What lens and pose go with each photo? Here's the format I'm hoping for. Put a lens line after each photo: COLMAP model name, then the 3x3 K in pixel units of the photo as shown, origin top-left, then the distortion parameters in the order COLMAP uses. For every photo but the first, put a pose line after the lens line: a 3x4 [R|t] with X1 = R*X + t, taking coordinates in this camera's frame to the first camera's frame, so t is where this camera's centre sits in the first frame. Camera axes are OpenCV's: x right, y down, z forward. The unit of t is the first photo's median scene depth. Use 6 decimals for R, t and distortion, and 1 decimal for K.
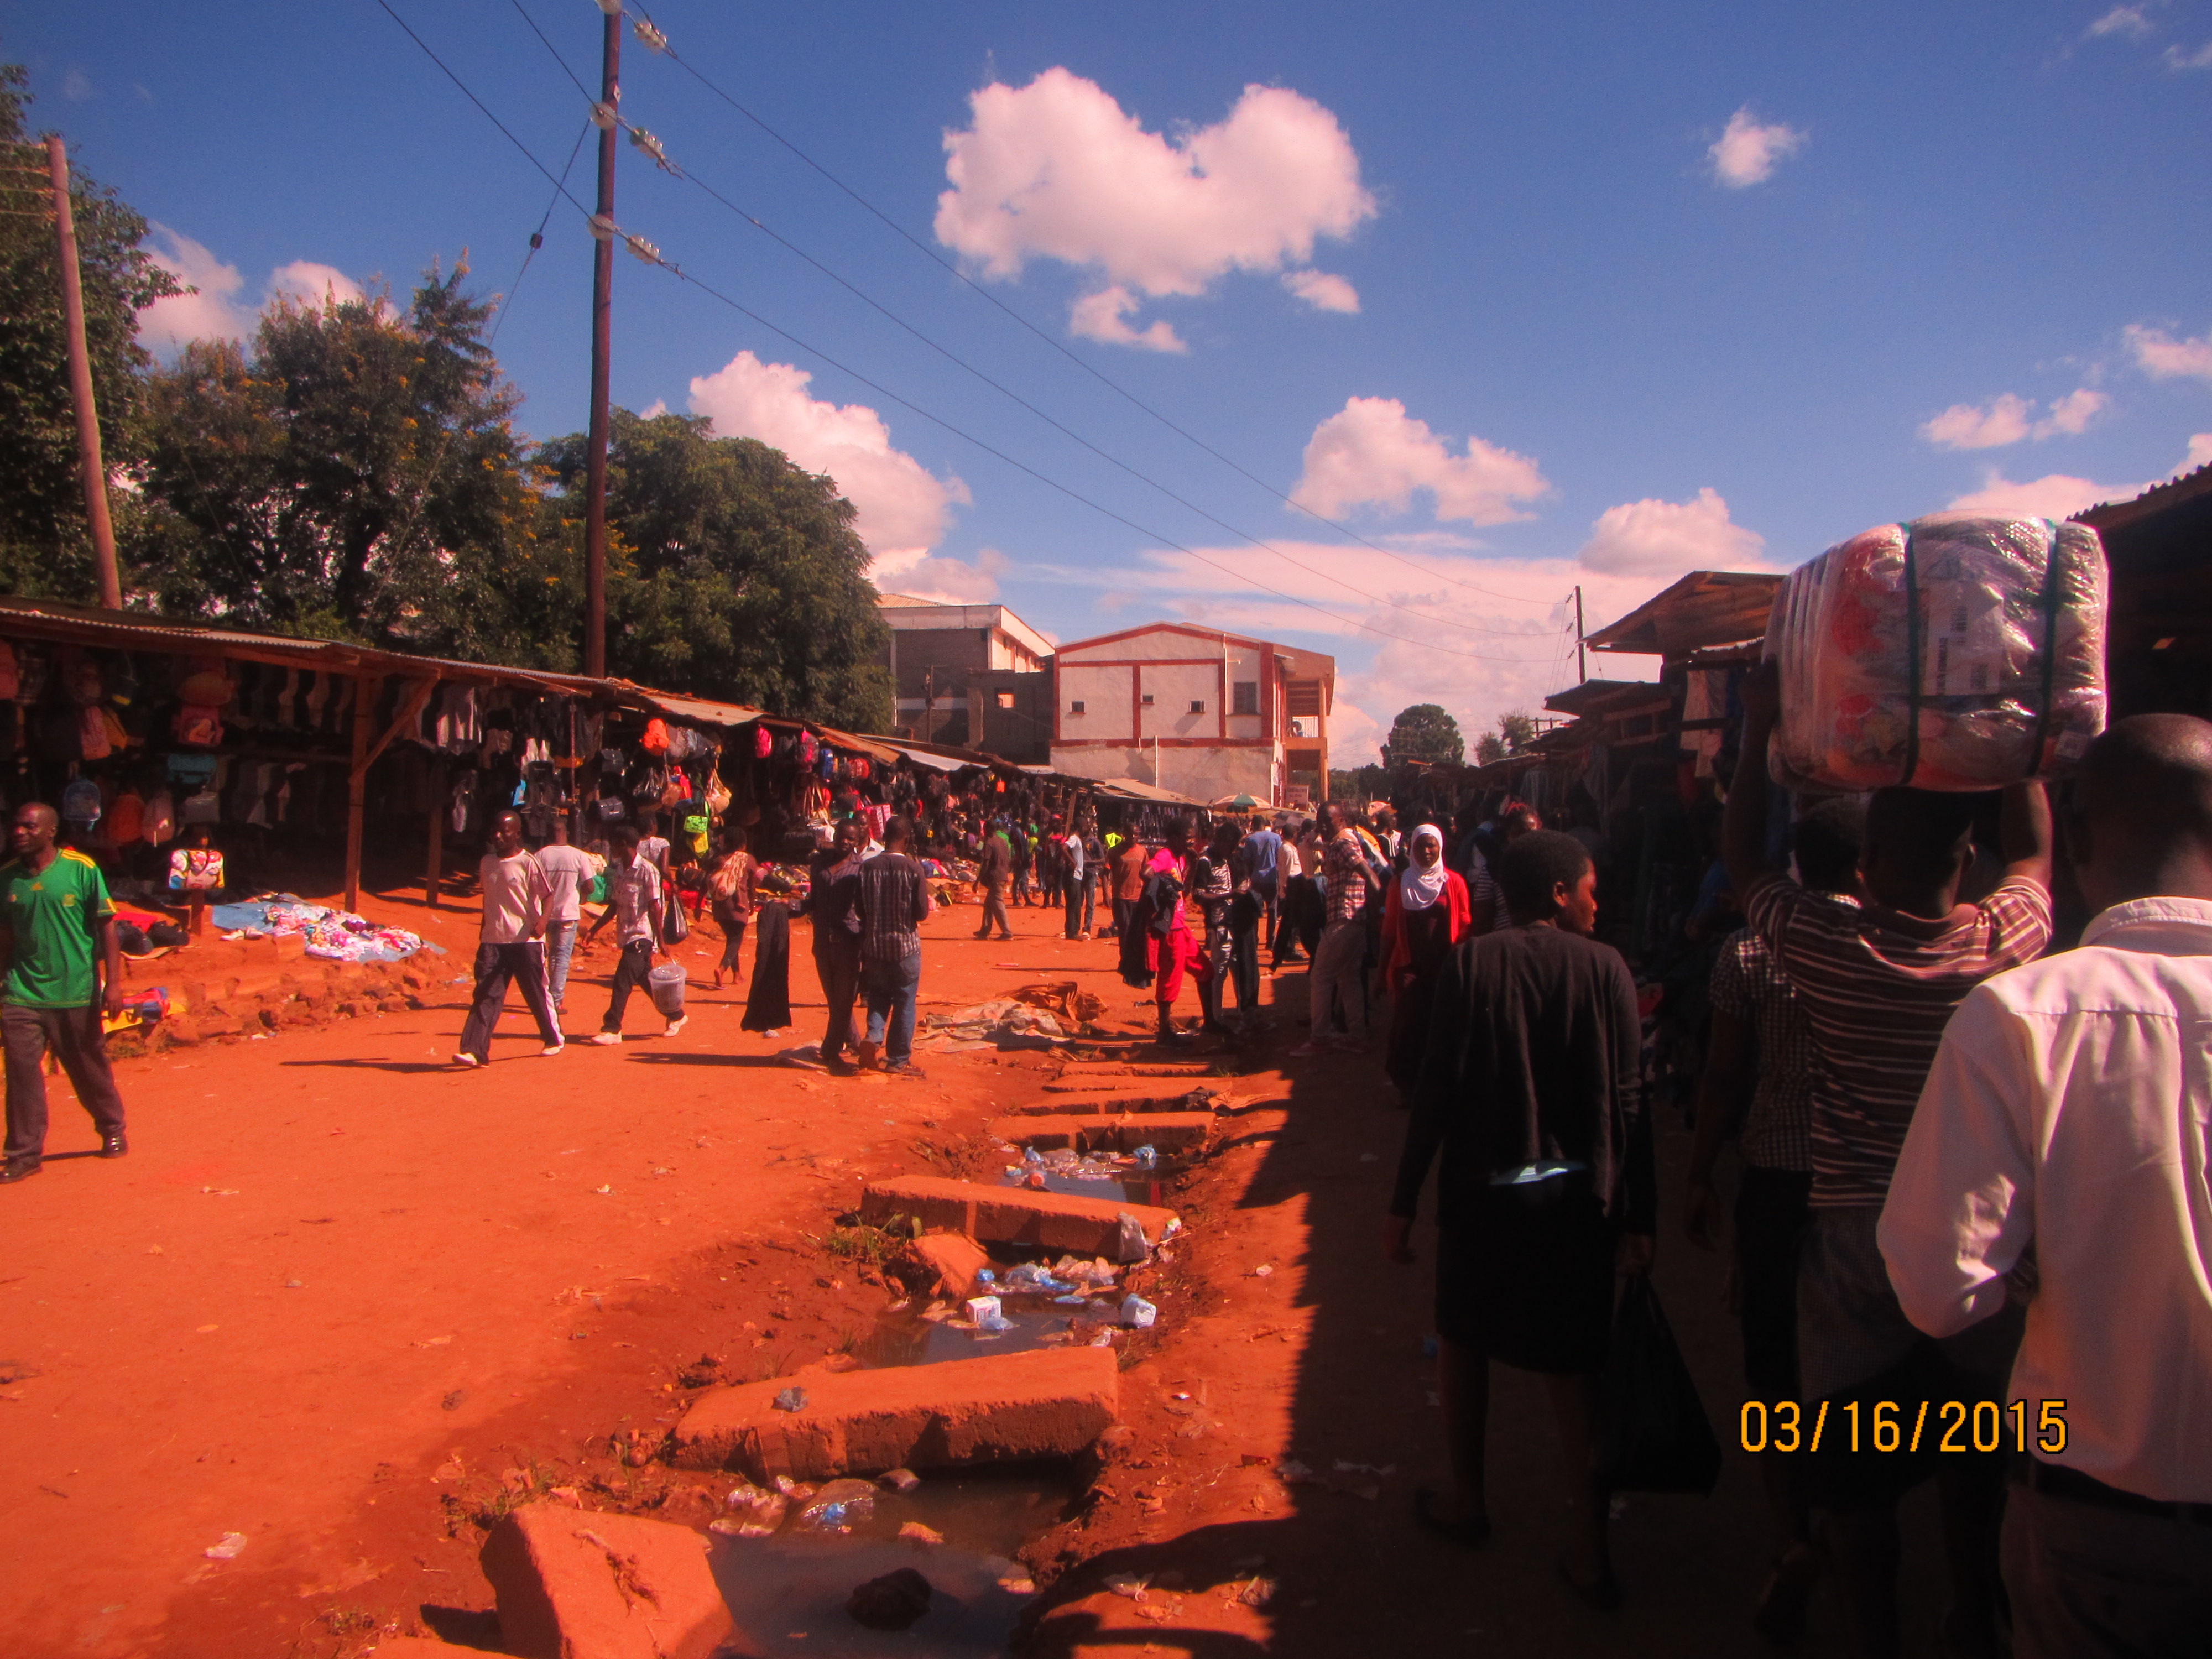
lens RADIAL K [[1872.8, 0, 1106.1], [0, 1872.8, 668.0], [0, 0, 1]] dist [0.007455, 0.007109]
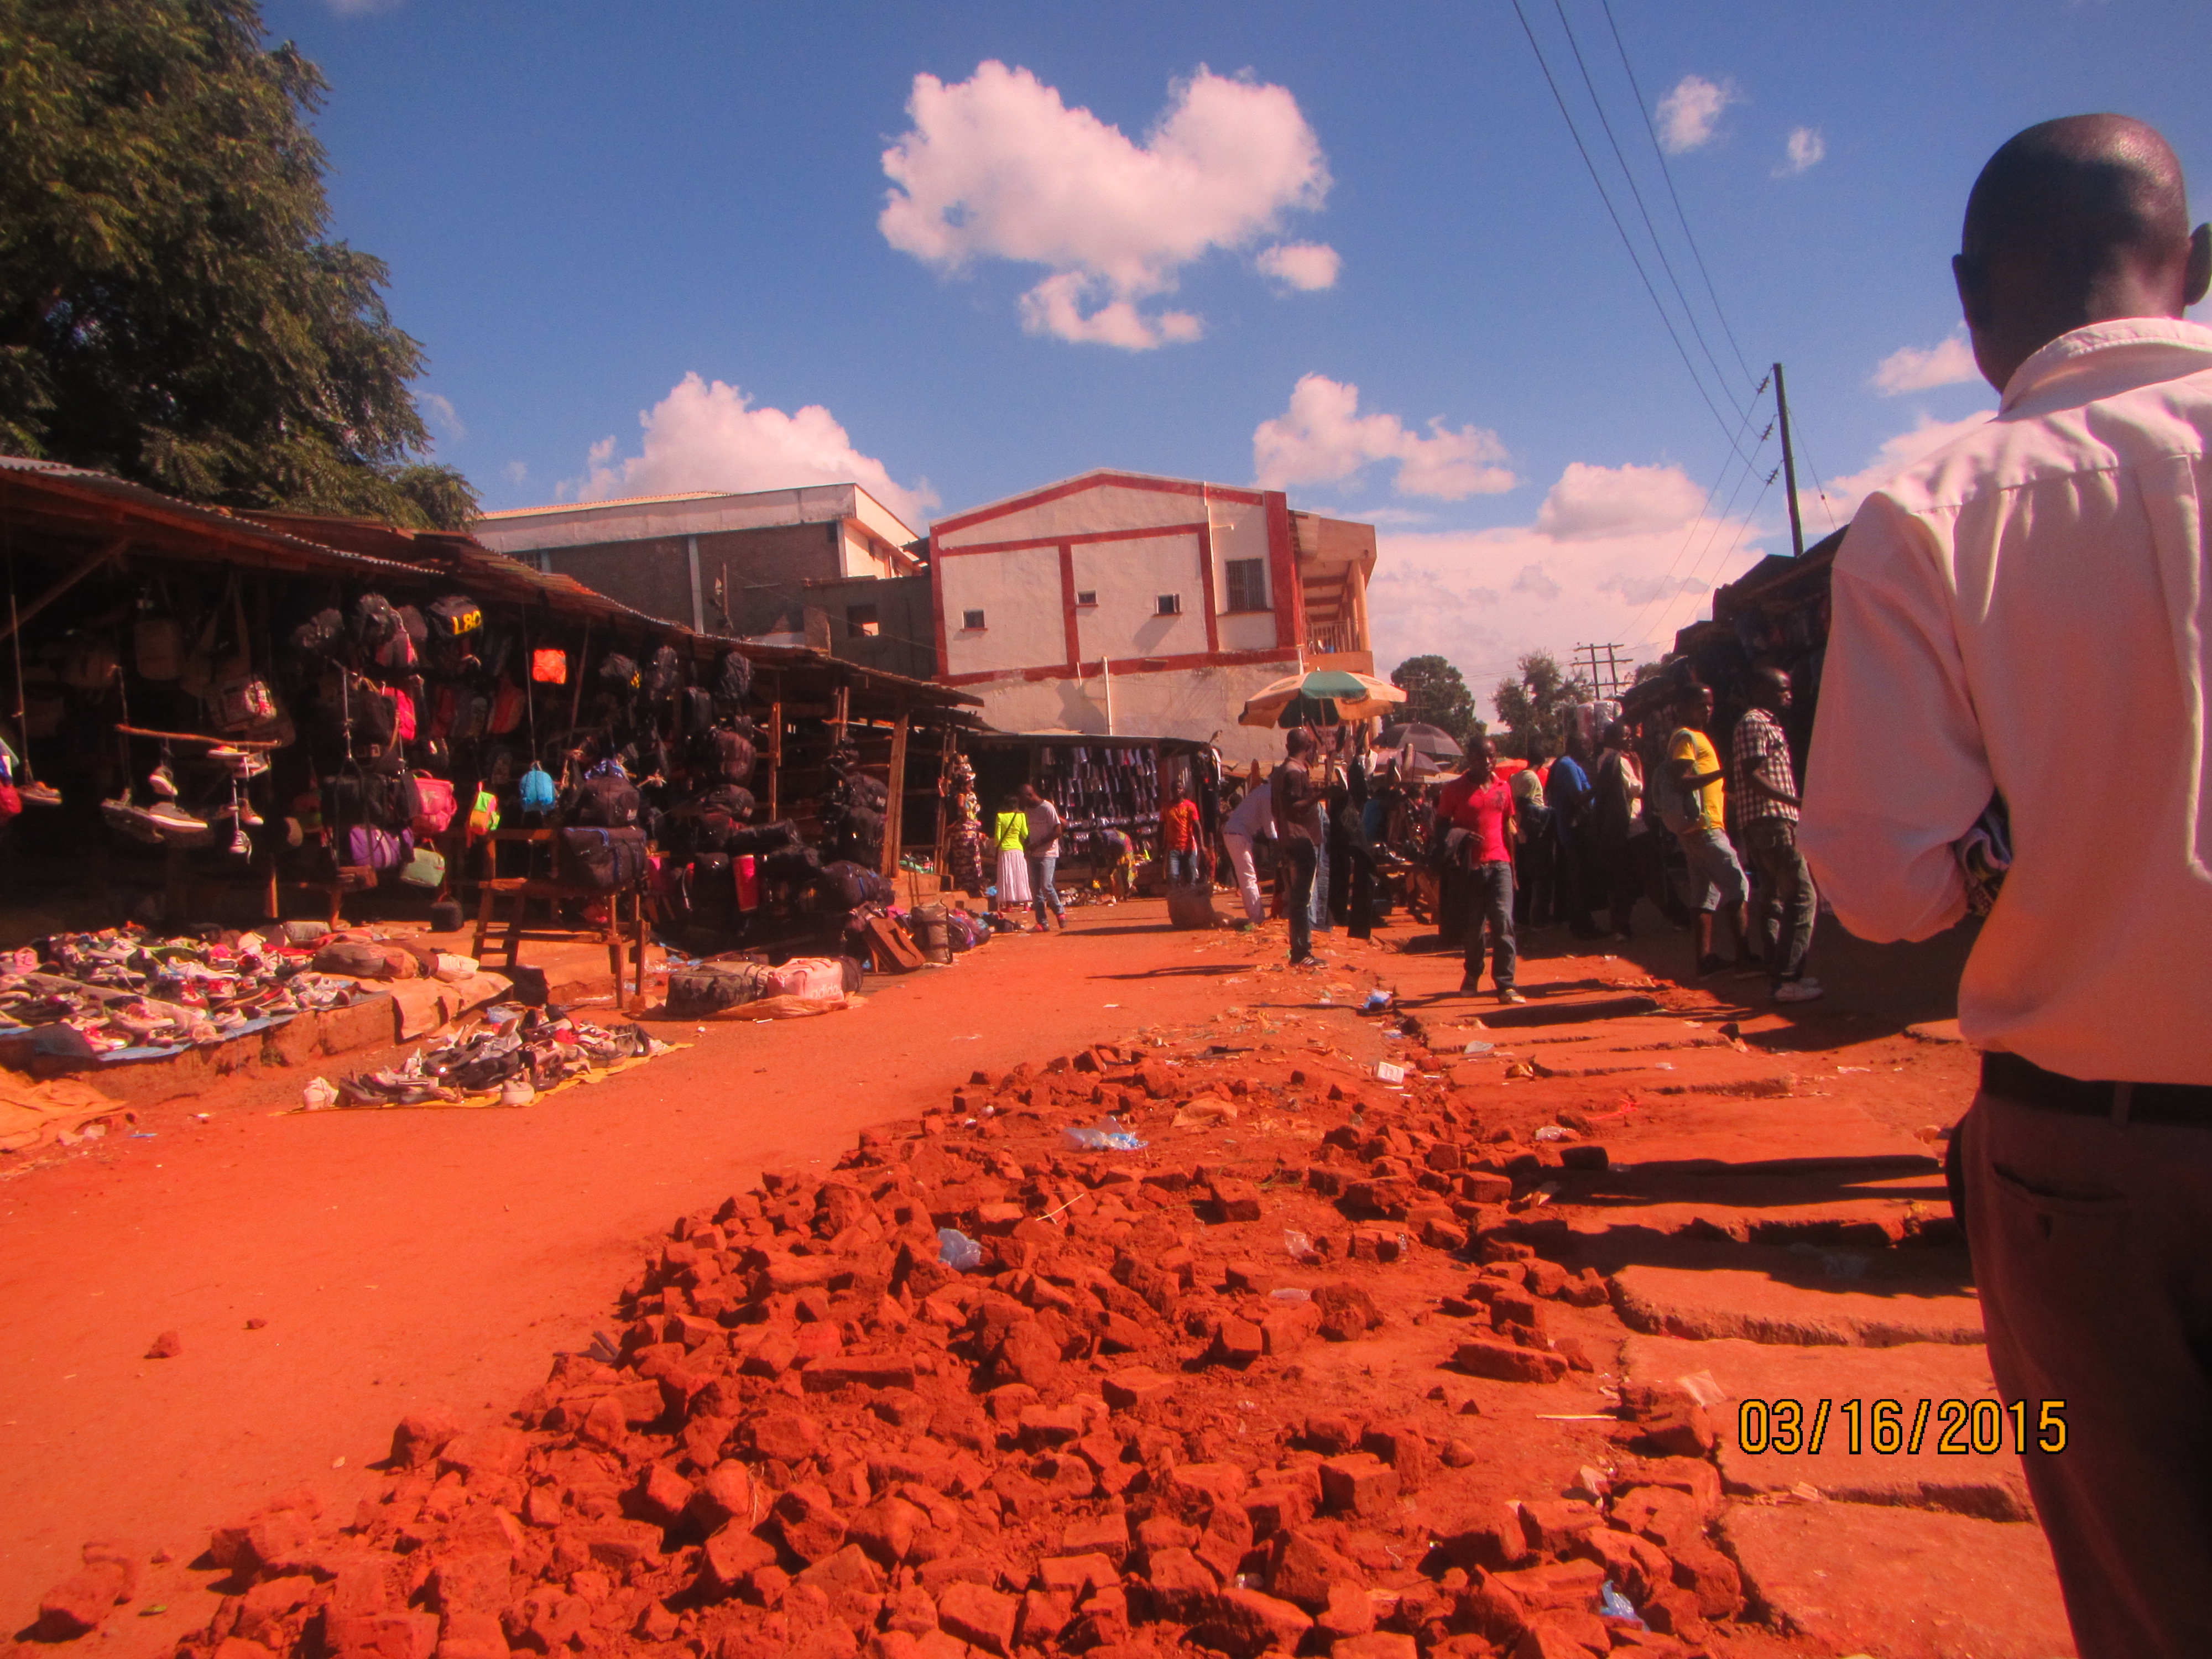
lens RADIAL K [[1801.6, 0, 1106.0], [0, 1801.6, 829.5], [0, 0, 1]] dist [-0.006748, -0.008315]
pose [[0.997391, -0.072180, 0.000871, 0.022471], [0.071886, 0.994285, 0.078931, 0.045680], [-0.006563, -0.078662, 0.996880, 0.408550]]
